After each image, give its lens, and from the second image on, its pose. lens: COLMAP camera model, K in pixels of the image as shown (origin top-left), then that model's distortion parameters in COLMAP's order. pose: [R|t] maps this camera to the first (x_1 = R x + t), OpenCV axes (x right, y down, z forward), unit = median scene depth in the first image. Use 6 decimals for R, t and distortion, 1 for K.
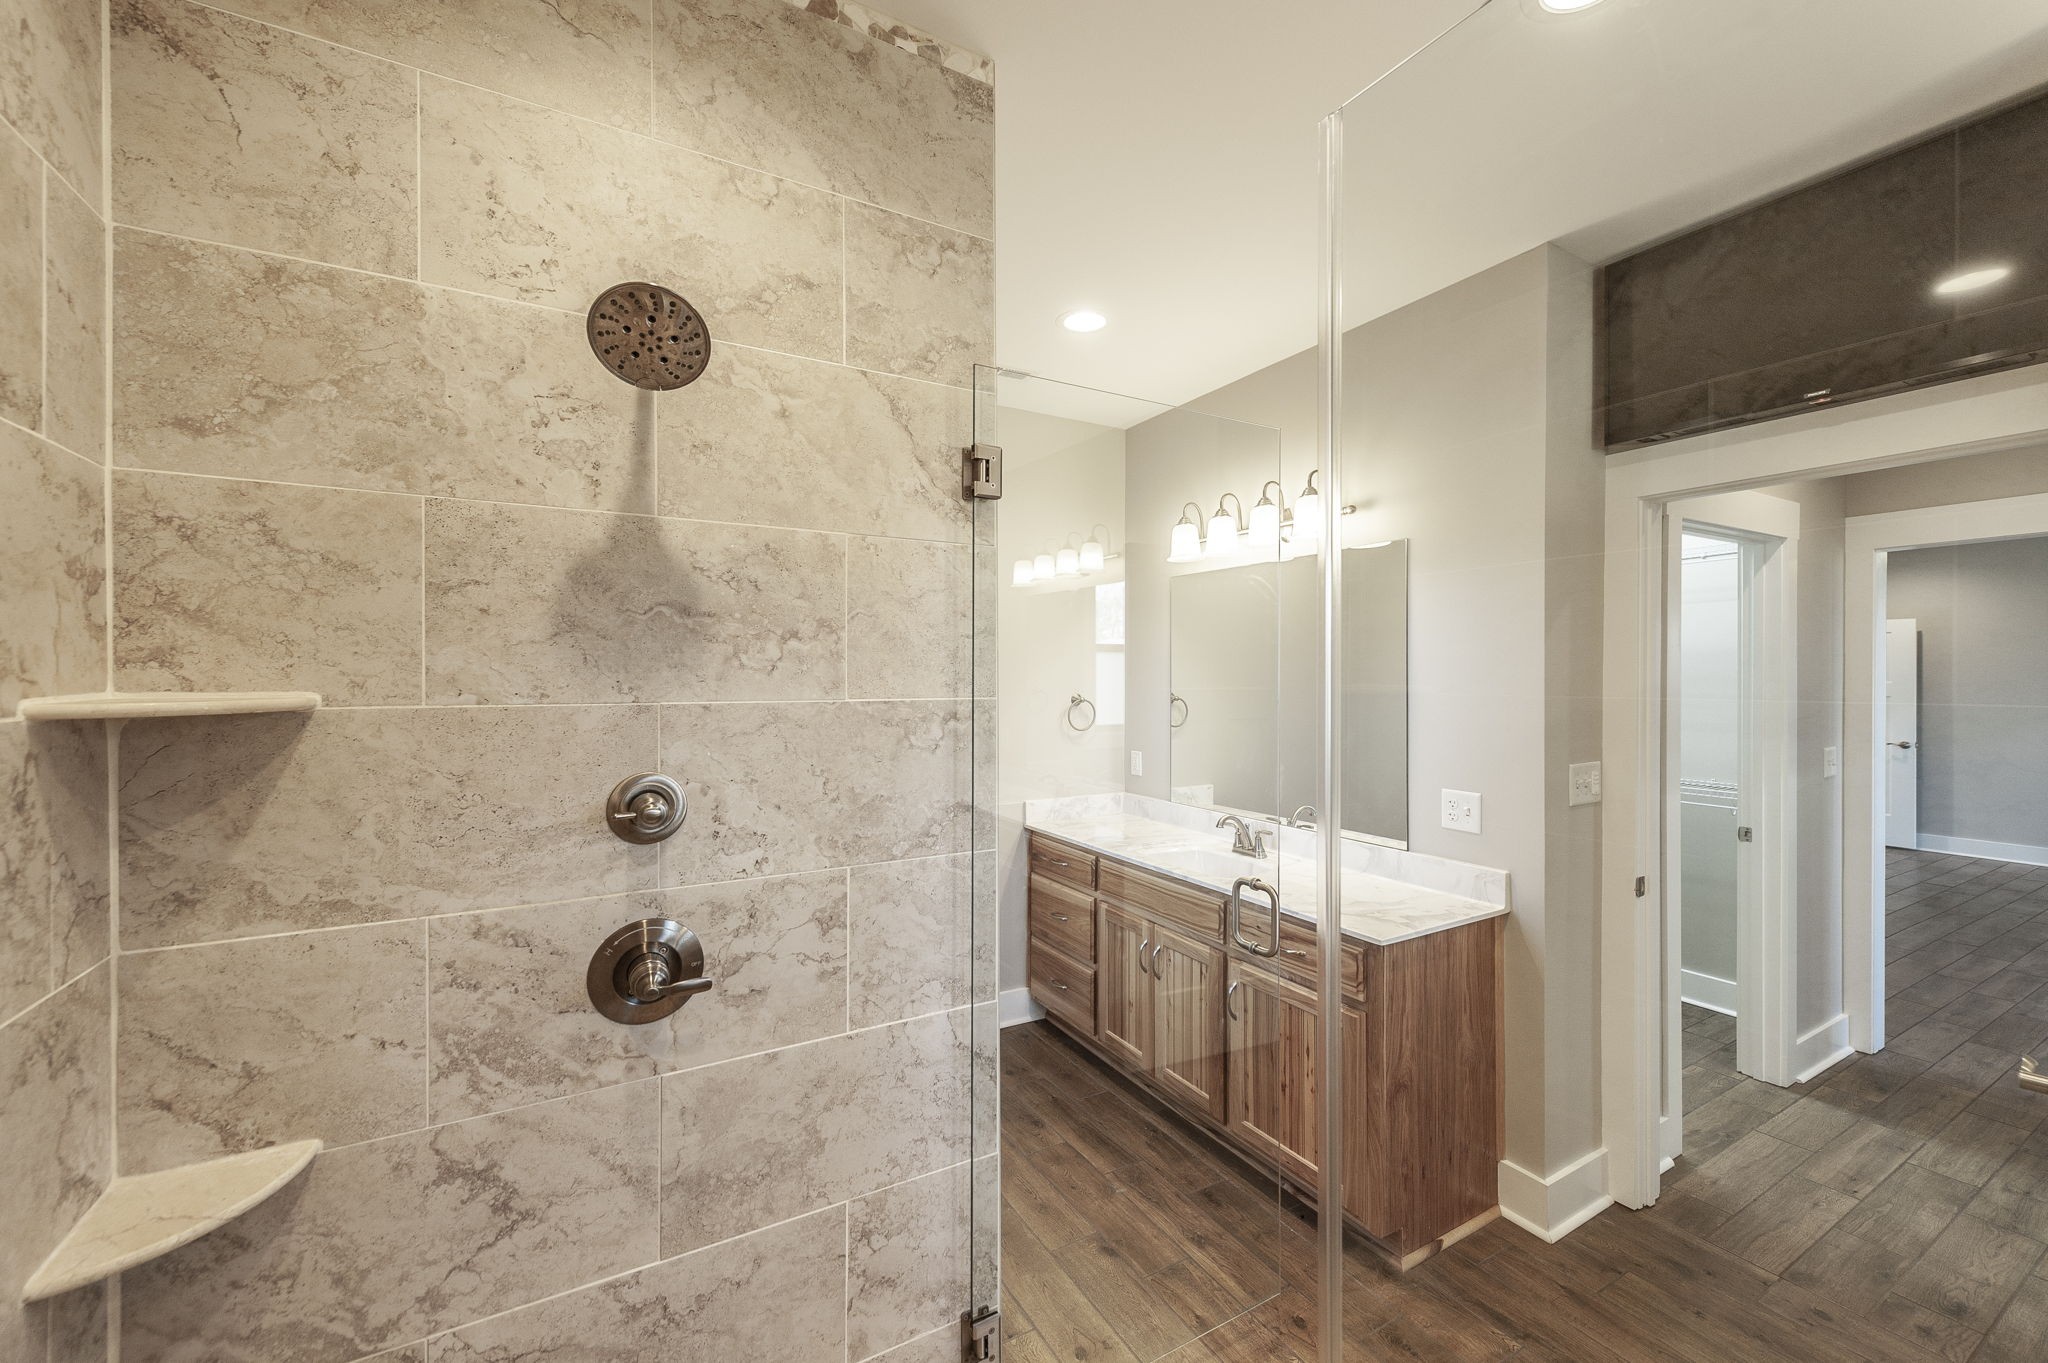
lens RADIAL K [[820.1, 0, 1004.5], [0, 820.1, 684.0], [0, 0, 1]] dist [0.011340, -0.002717]
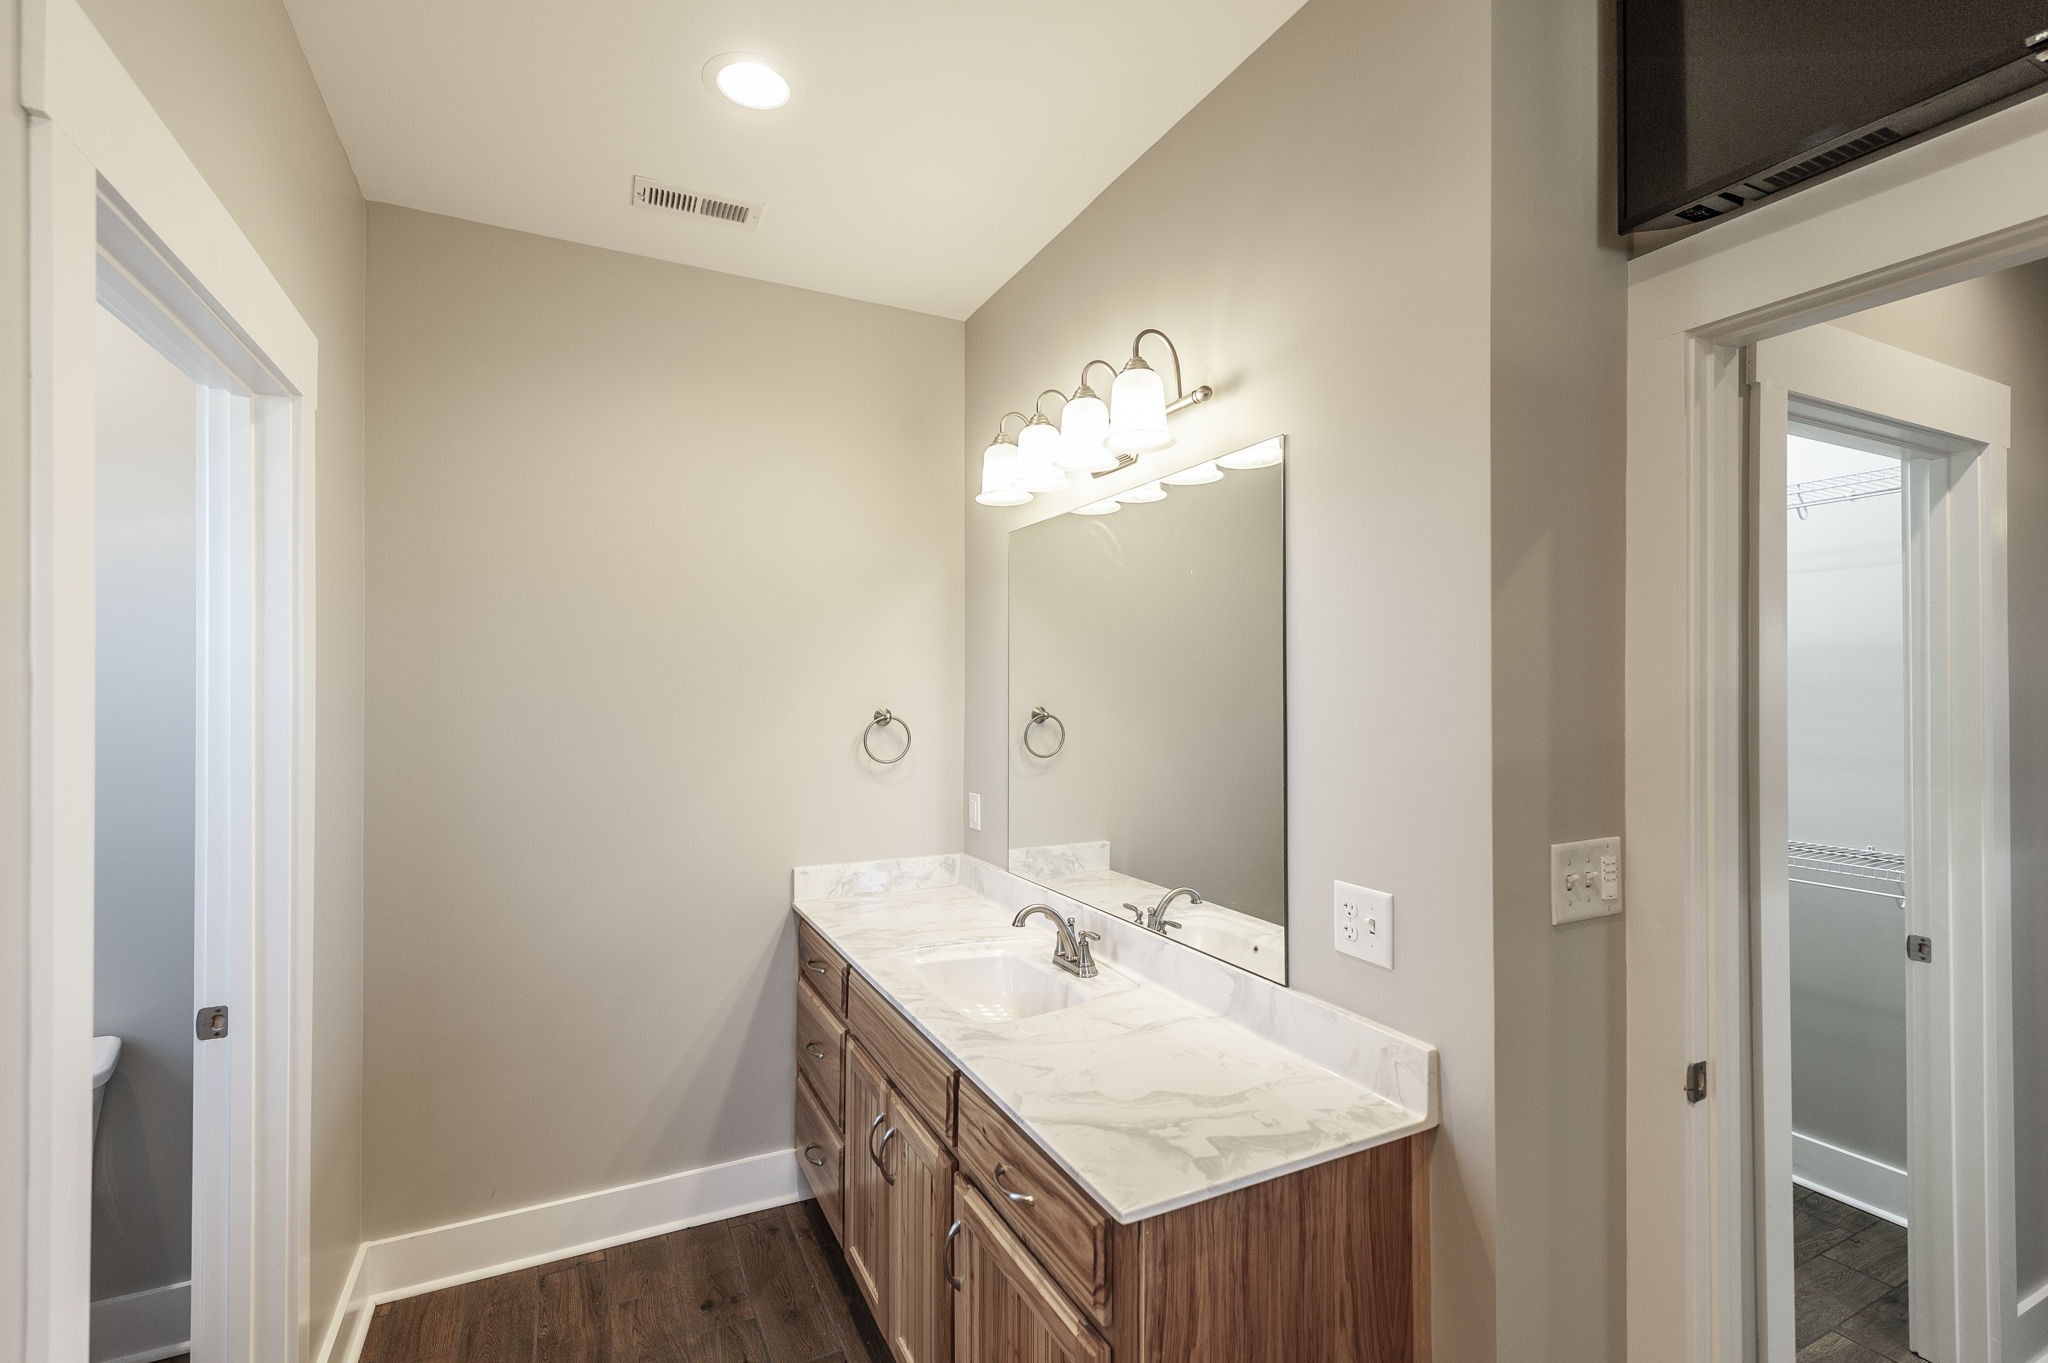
lens RADIAL K [[897.3, 0, 1031.5], [0, 897.3, 687.5], [0, 0, 1]] dist [0.009831, -0.002103]
pose [[0.998559, 0.002317, -0.053608, 0.359530], [-0.003076, 0.999896, -0.014074, 0.007013], [0.053570, 0.014218, 0.998463, 0.384142]]
